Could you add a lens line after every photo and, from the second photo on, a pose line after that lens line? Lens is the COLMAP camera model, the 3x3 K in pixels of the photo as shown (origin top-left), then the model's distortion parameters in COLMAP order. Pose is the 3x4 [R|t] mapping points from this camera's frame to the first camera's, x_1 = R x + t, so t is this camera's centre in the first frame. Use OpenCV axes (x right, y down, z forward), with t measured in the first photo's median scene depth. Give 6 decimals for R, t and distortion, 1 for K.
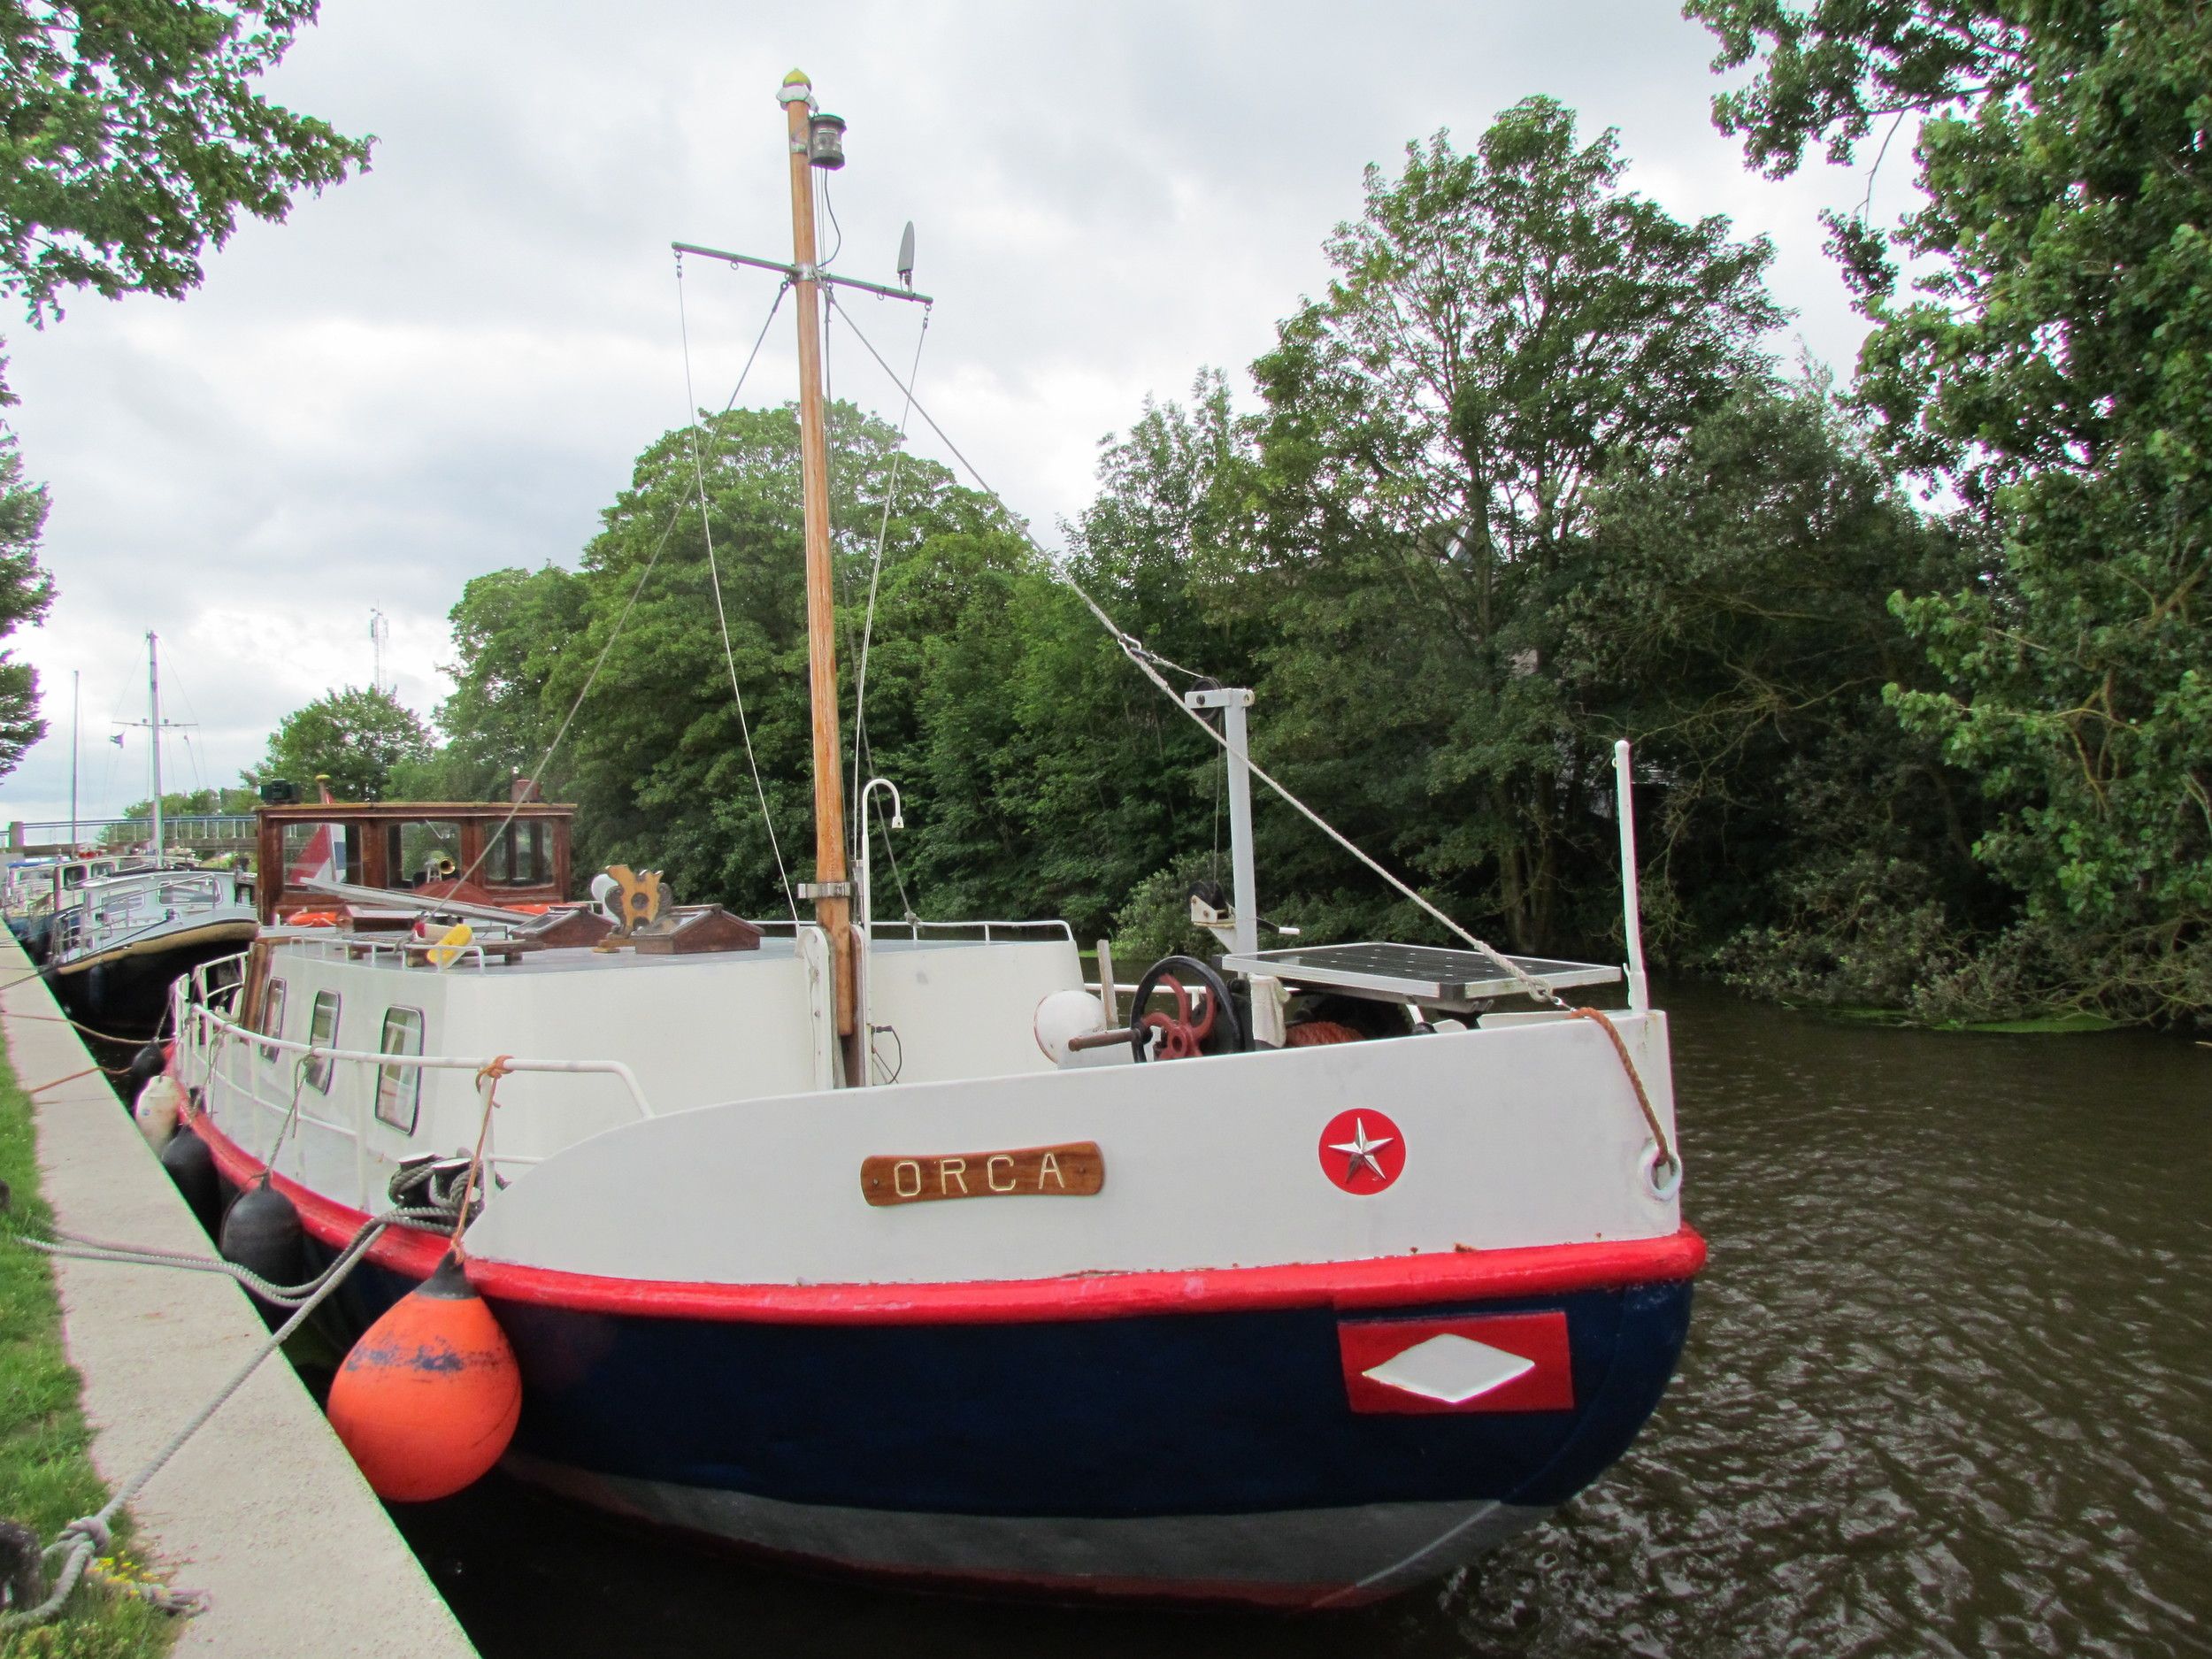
lens RADIAL K [[1594.3, 0, 1106.7], [0, 1594.3, 822.1], [0, 0, 1]] dist [-0.022542, 0.008815]
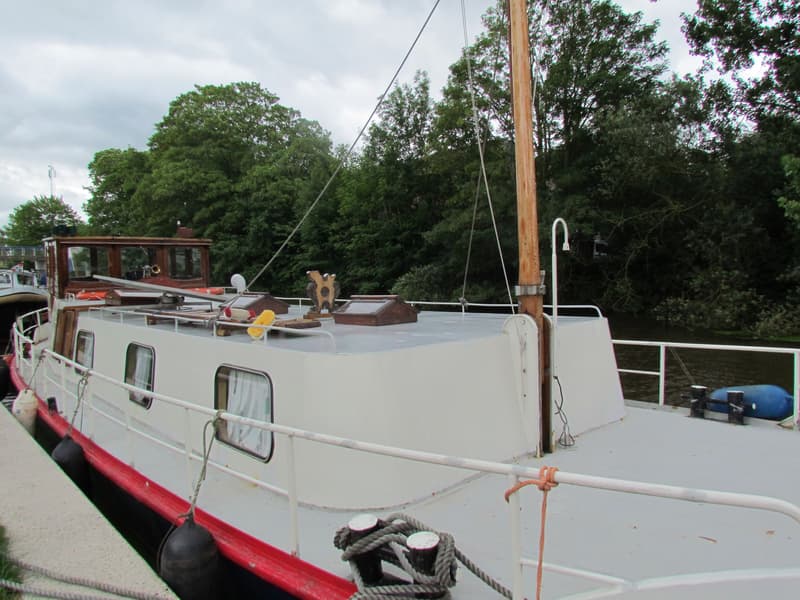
lens RADIAL K [[576.6, 0, 399.7], [0, 576.6, 296.4], [0, 0, 1]] dist [-0.022542, 0.008815]
pose [[0.993226, 0.005365, 0.116072, -0.167445], [-0.013813, 0.997302, 0.072102, 0.004866], [-0.115372, -0.073217, 0.990620, 0.214207]]
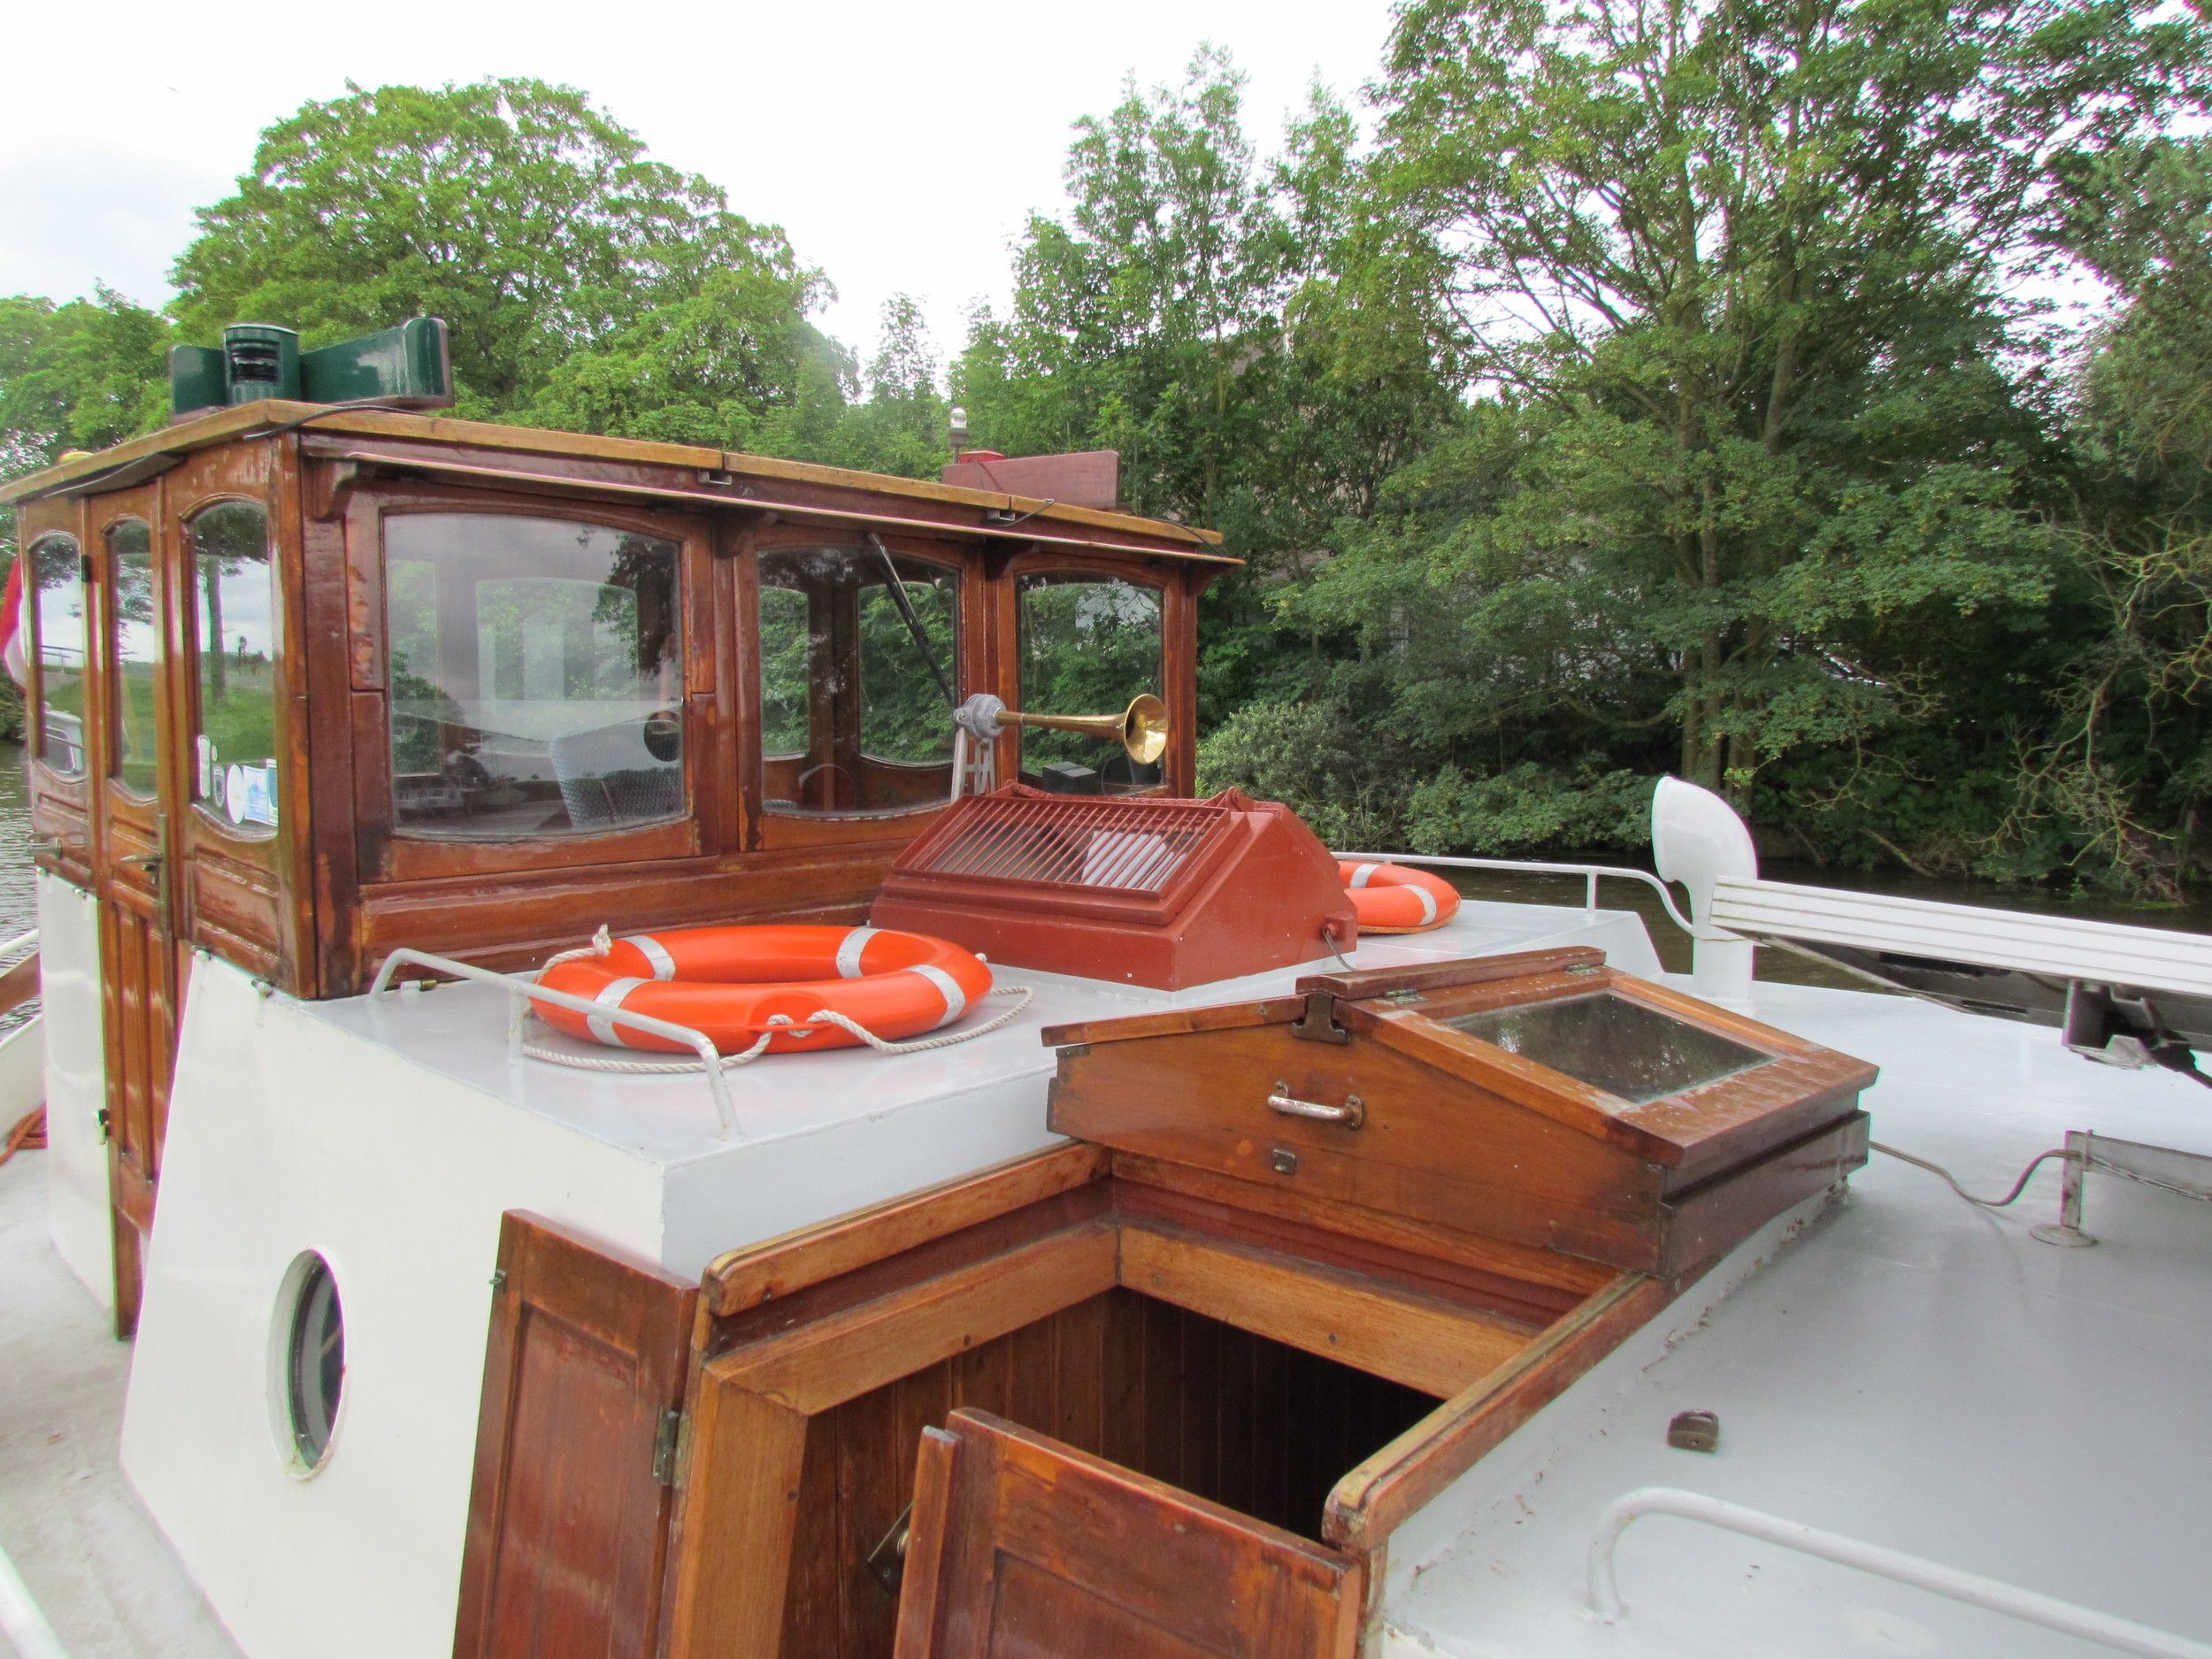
lens RADIAL K [[1594.3, 0, 1117.9], [0, 1594.3, 825.5], [0, 0, 1]] dist [-0.022542, 0.008815]
pose [[0.963933, 0.011222, 0.265907, -0.398928], [-0.037077, 0.995030, 0.092416, 0.018462], [-0.263548, -0.098942, 0.959559, 0.648843]]
